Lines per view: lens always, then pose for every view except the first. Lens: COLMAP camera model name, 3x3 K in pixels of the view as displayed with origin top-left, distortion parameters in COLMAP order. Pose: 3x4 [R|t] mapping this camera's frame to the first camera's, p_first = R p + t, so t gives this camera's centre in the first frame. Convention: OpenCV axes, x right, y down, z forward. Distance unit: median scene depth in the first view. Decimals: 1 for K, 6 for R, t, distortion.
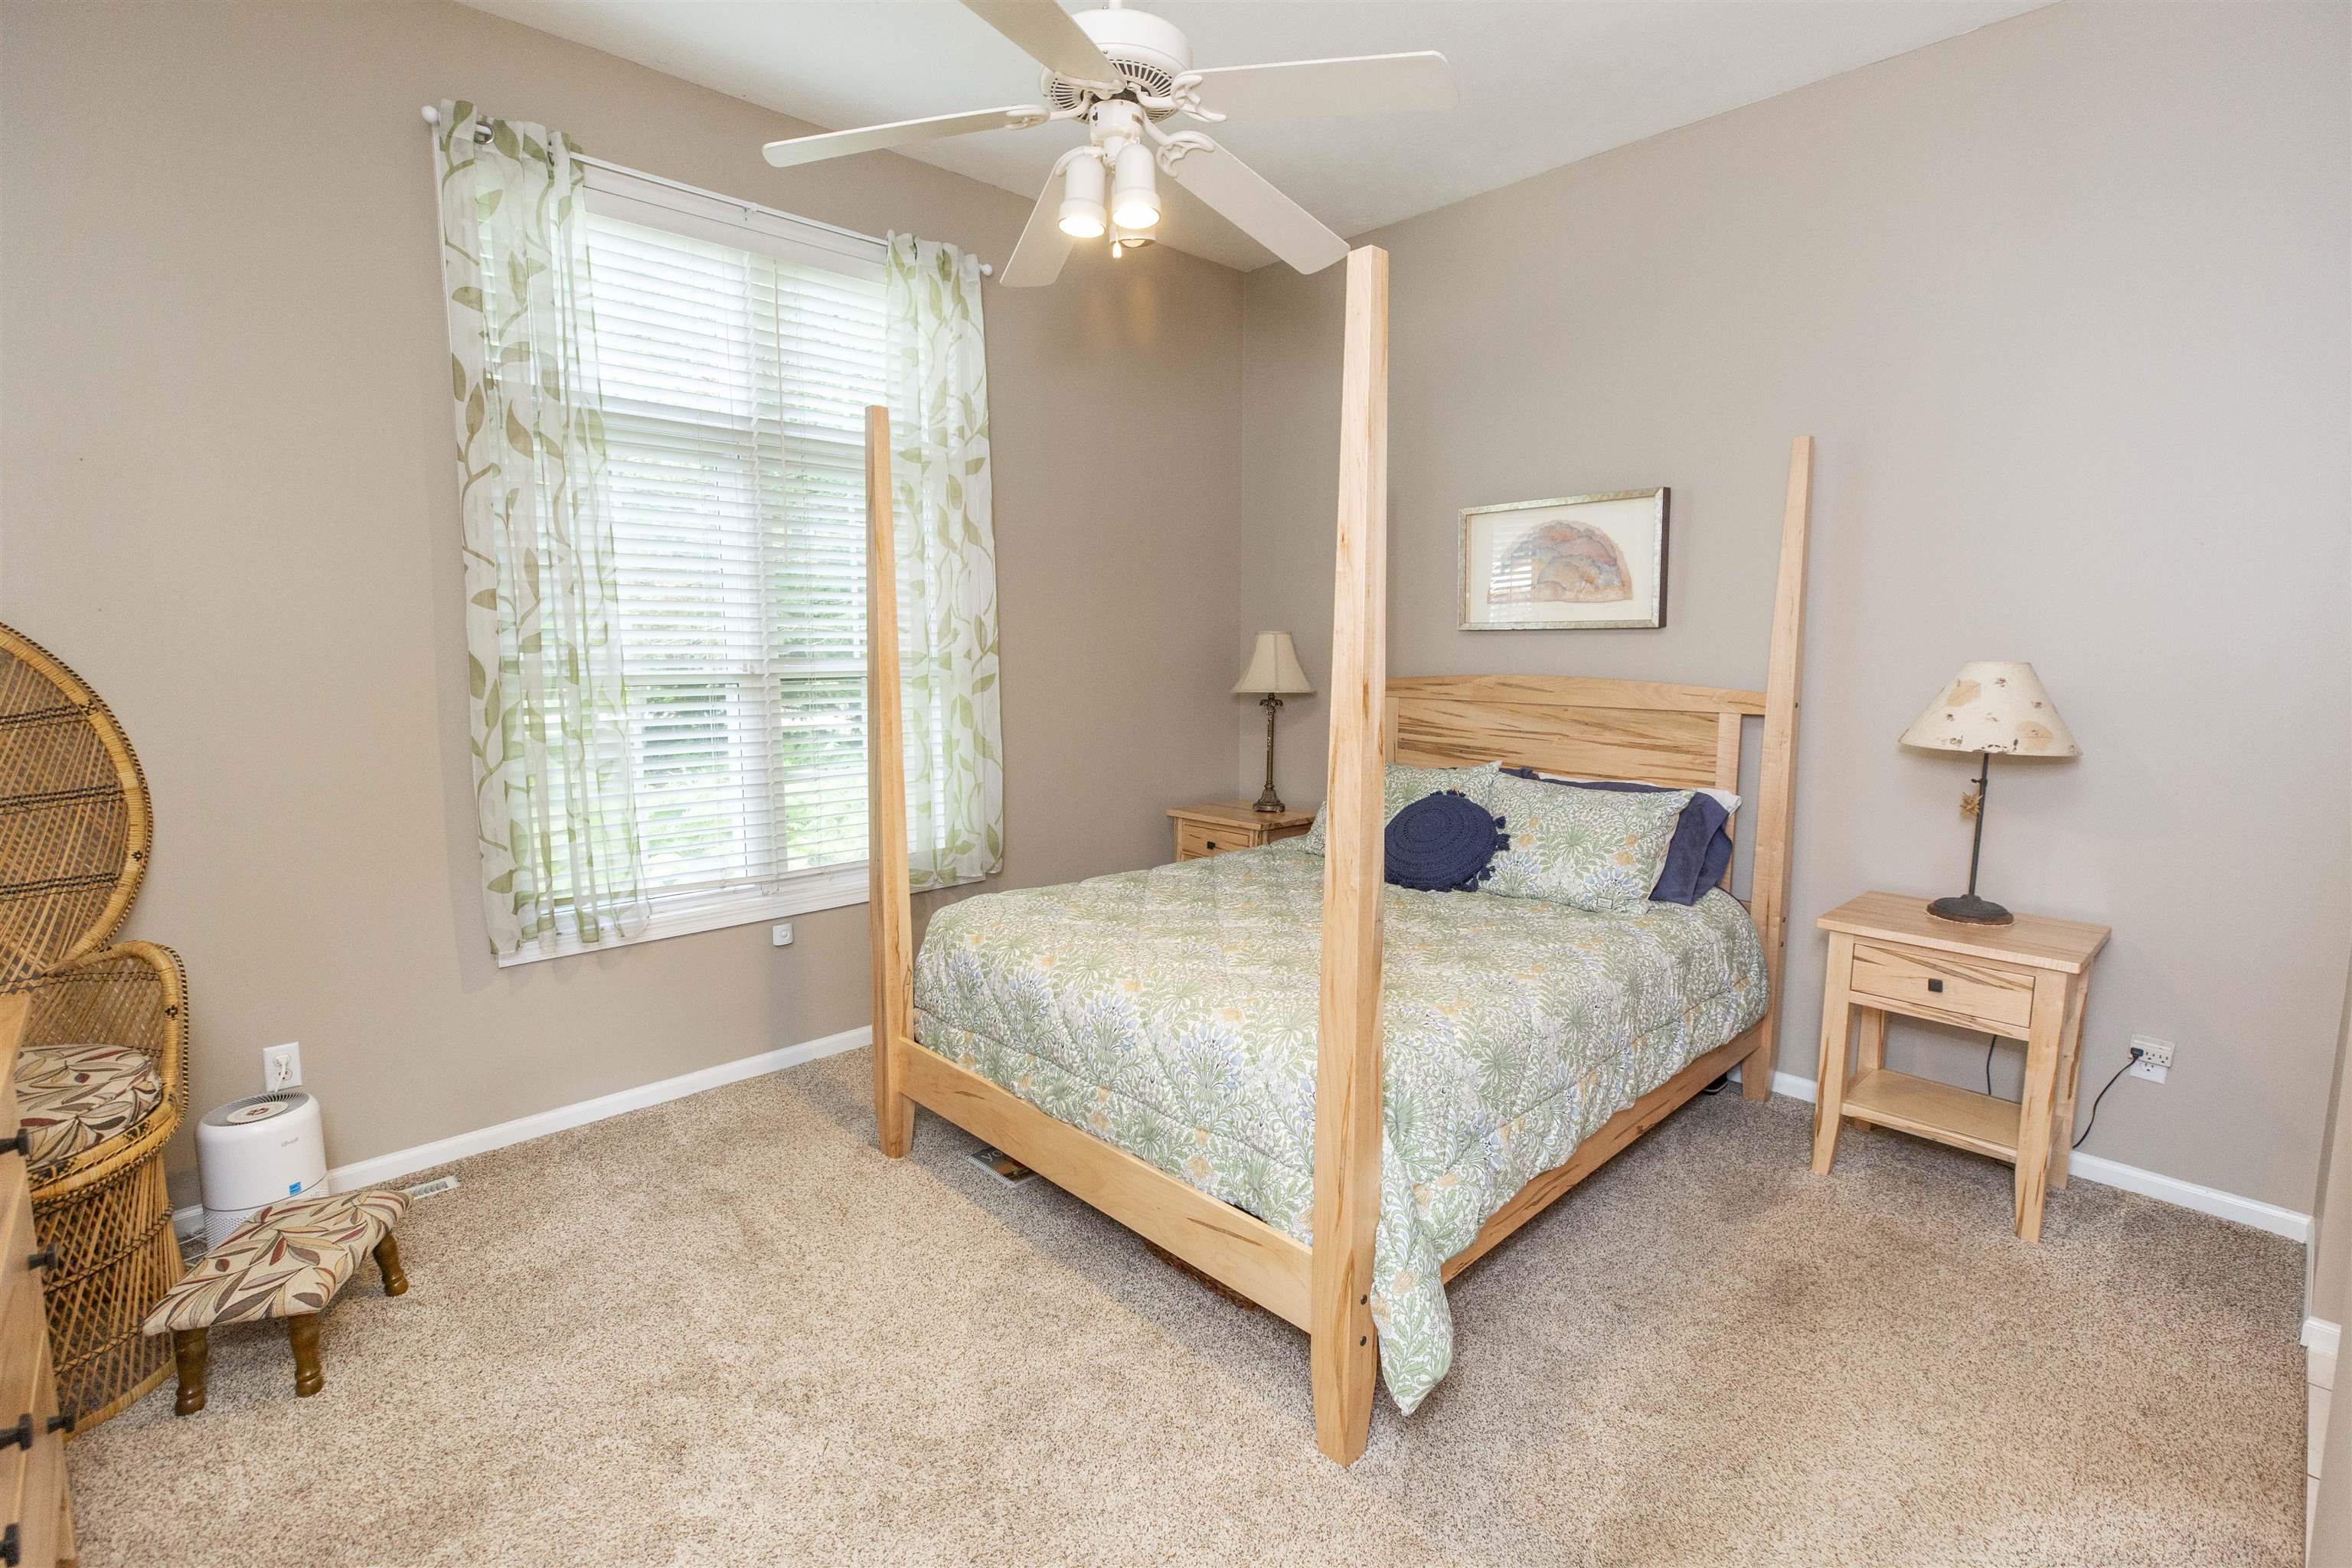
lens RADIAL K [[1065.3, 0, 1187.6], [0, 1065.3, 743.8], [0, 0, 1]] dist [-0.000891, -0.000061]
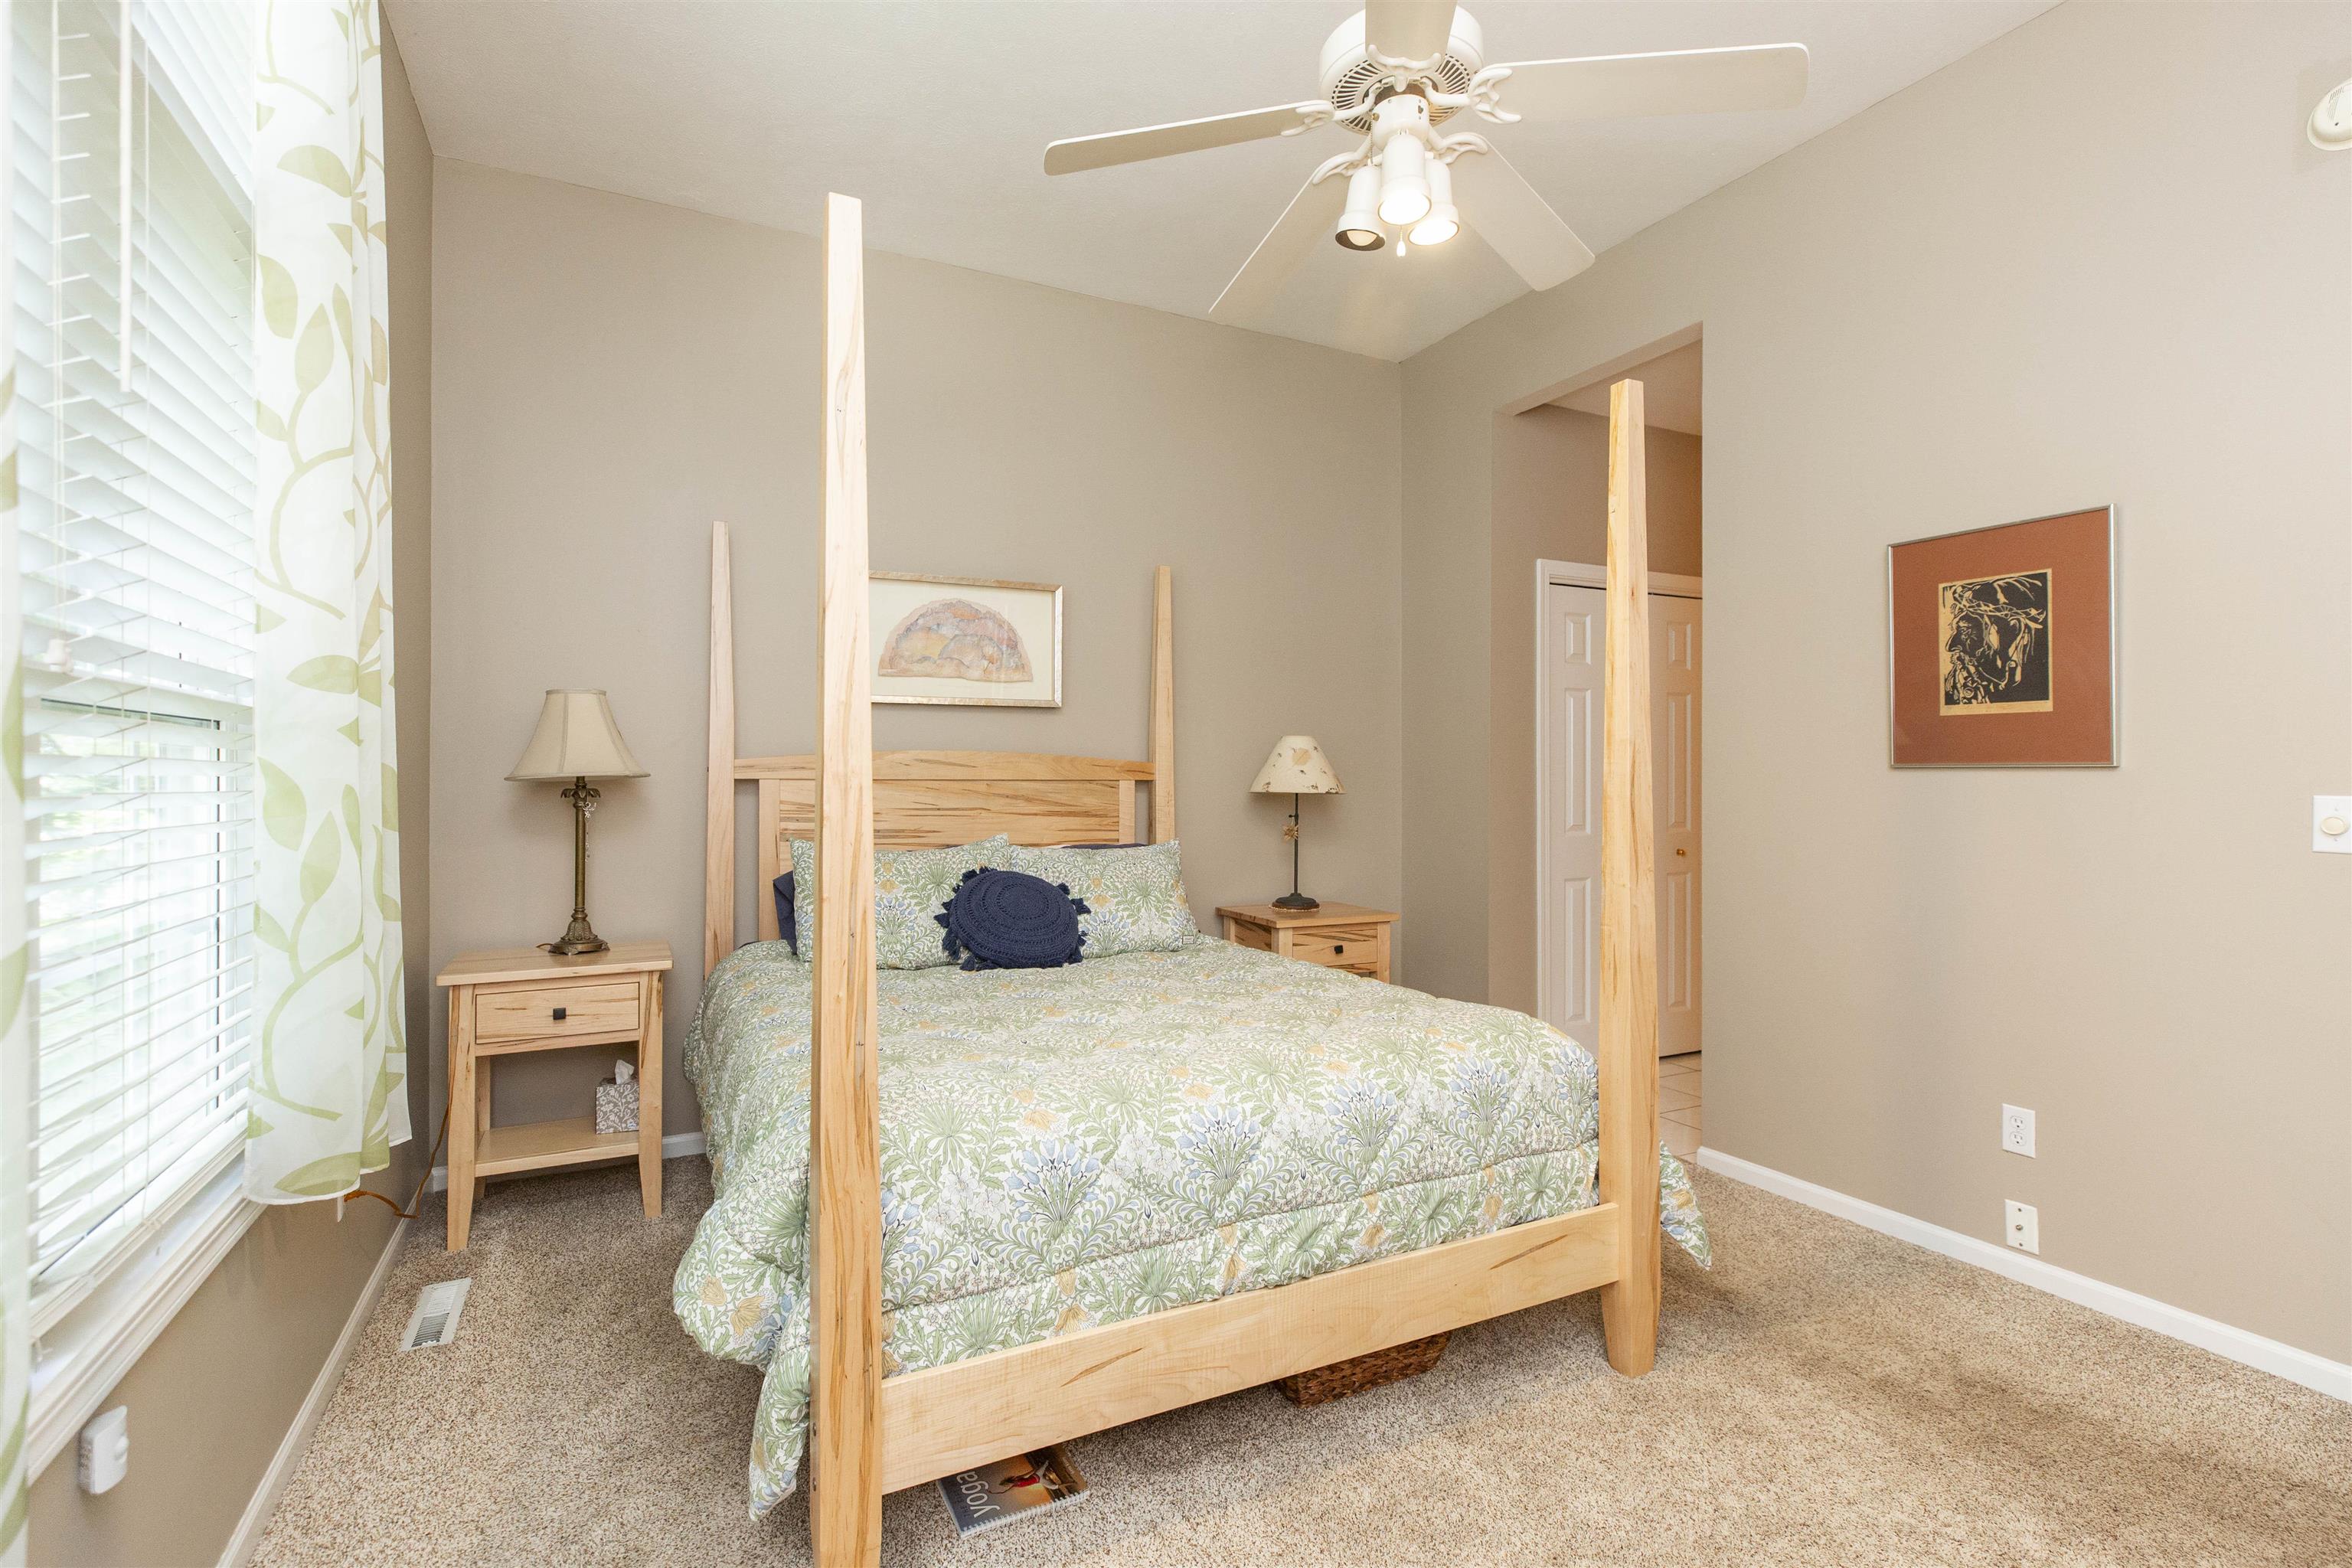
lens RADIAL K [[1052.9, 0, 1171.3], [0, 1052.9, 775.3], [0, 0, 1]] dist [-0.001703, -0.000358]
pose [[0.318372, 0.003783, 0.947958, -0.616231], [0.088956, 0.995460, -0.033849, 0.010360], [-0.943783, 0.095103, 0.316590, 0.586973]]
